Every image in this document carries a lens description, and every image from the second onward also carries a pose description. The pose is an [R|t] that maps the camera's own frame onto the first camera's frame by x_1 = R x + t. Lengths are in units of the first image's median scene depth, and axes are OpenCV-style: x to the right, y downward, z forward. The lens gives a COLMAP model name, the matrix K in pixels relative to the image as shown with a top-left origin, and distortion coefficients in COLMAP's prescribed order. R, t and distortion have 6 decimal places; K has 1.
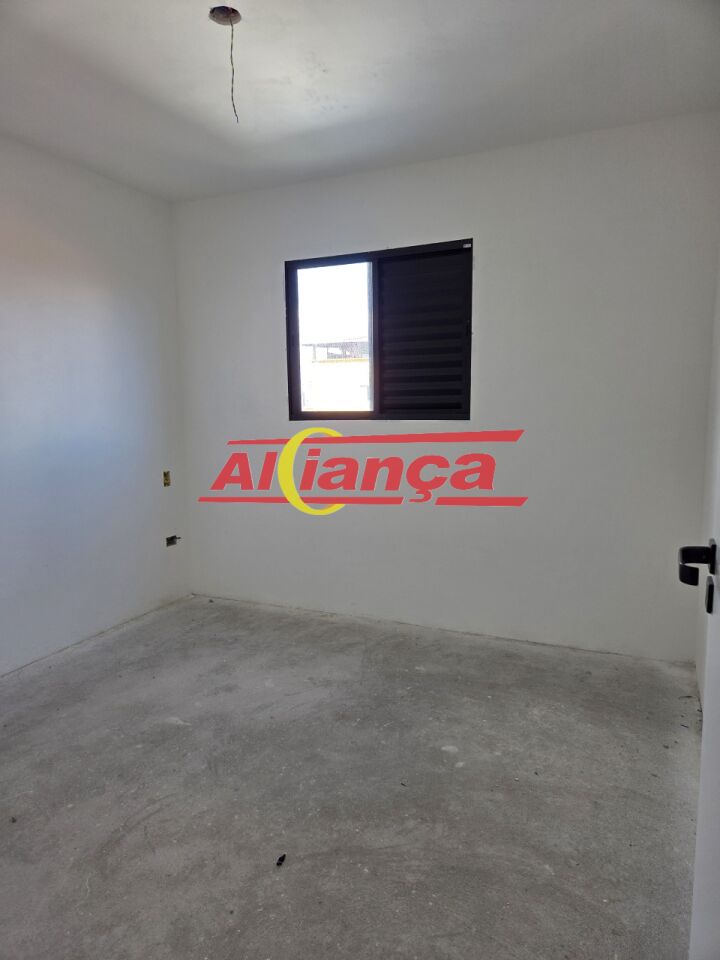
lens RADIAL K [[639.4, 0, 360.0], [0, 639.4, 480.0], [0, 0, 1]] dist [0.080192, -0.072786]
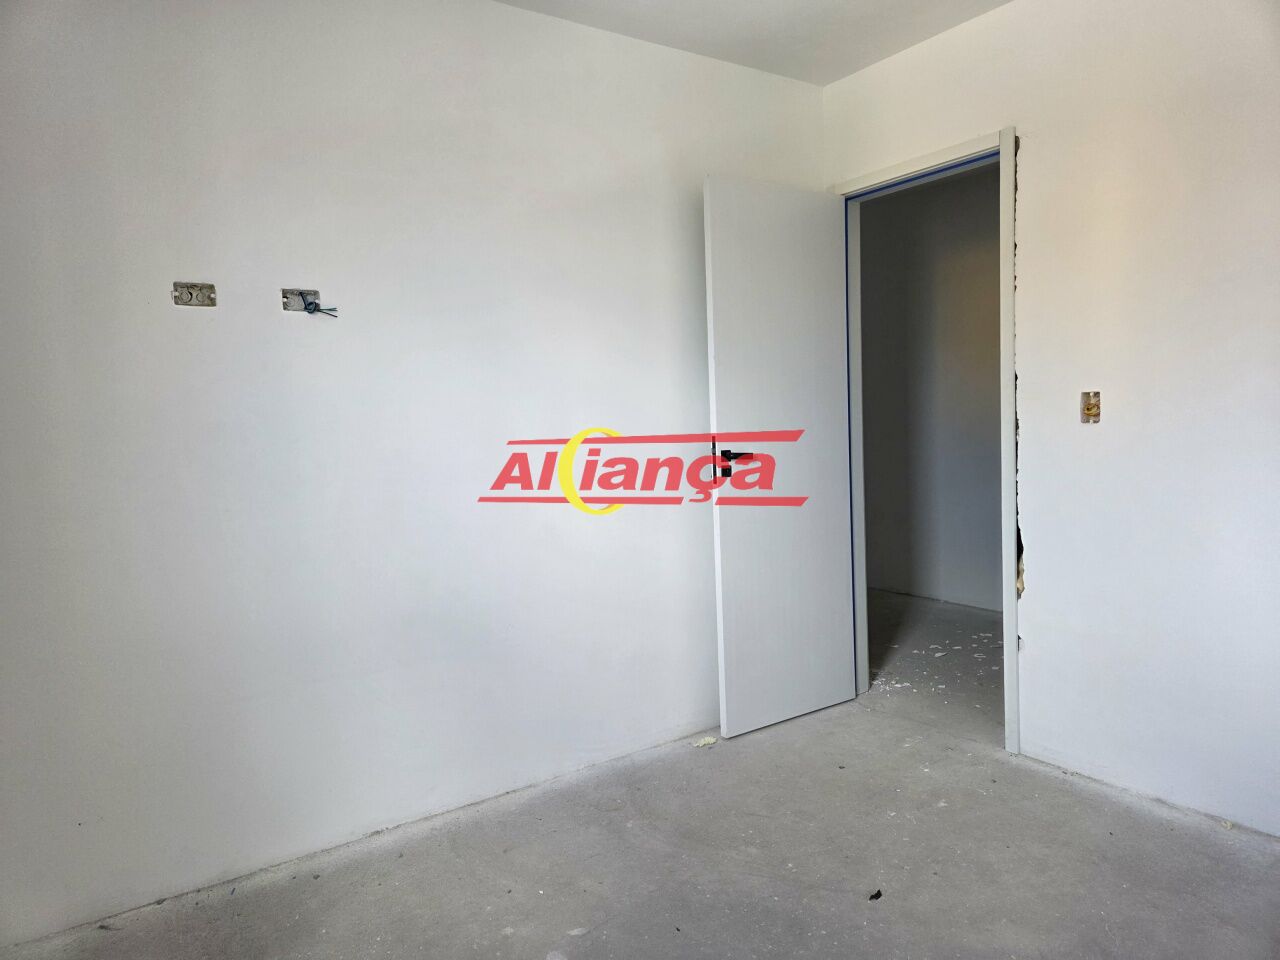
lens RADIAL K [[852.6, 0, 632.6], [0, 852.6, 471.2], [0, 0, 1]] dist [0.080192, -0.072786]
pose [[-0.854975, 0.014230, 0.518474, -0.256070], [0.110322, 0.981739, 0.154979, -0.110574], [-0.506800, 0.189702, -0.840932, 1.148344]]
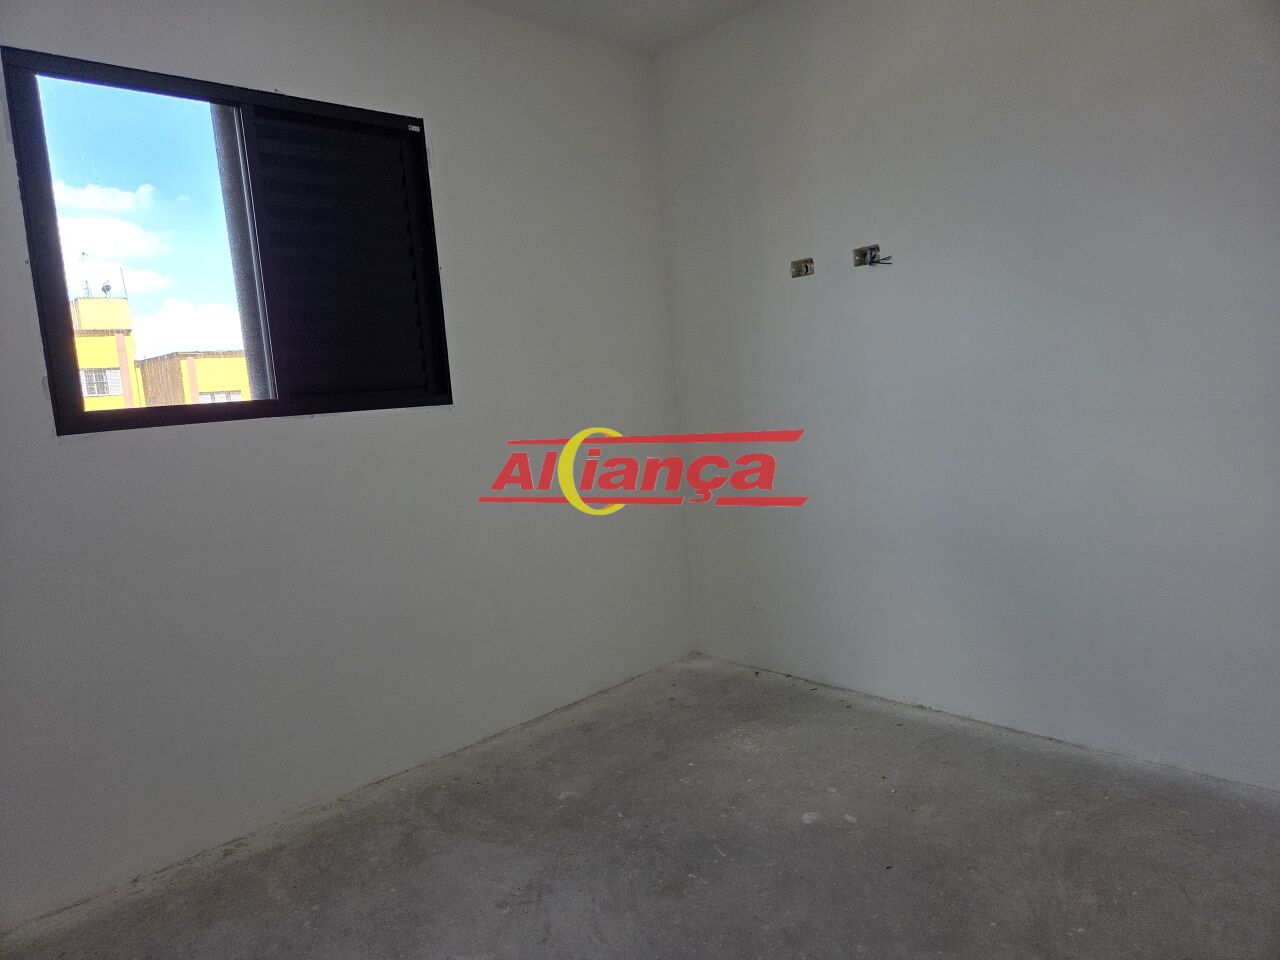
lens RADIAL K [[852.6, 0, 632.6], [0, 852.6, 471.2], [0, 0, 1]] dist [0.080192, -0.072786]
pose [[0.378384, -0.107018, 0.919441, -0.577519], [0.184459, 0.982090, 0.038398, -0.029126], [-0.907083, 0.155070, 0.391348, 0.545571]]
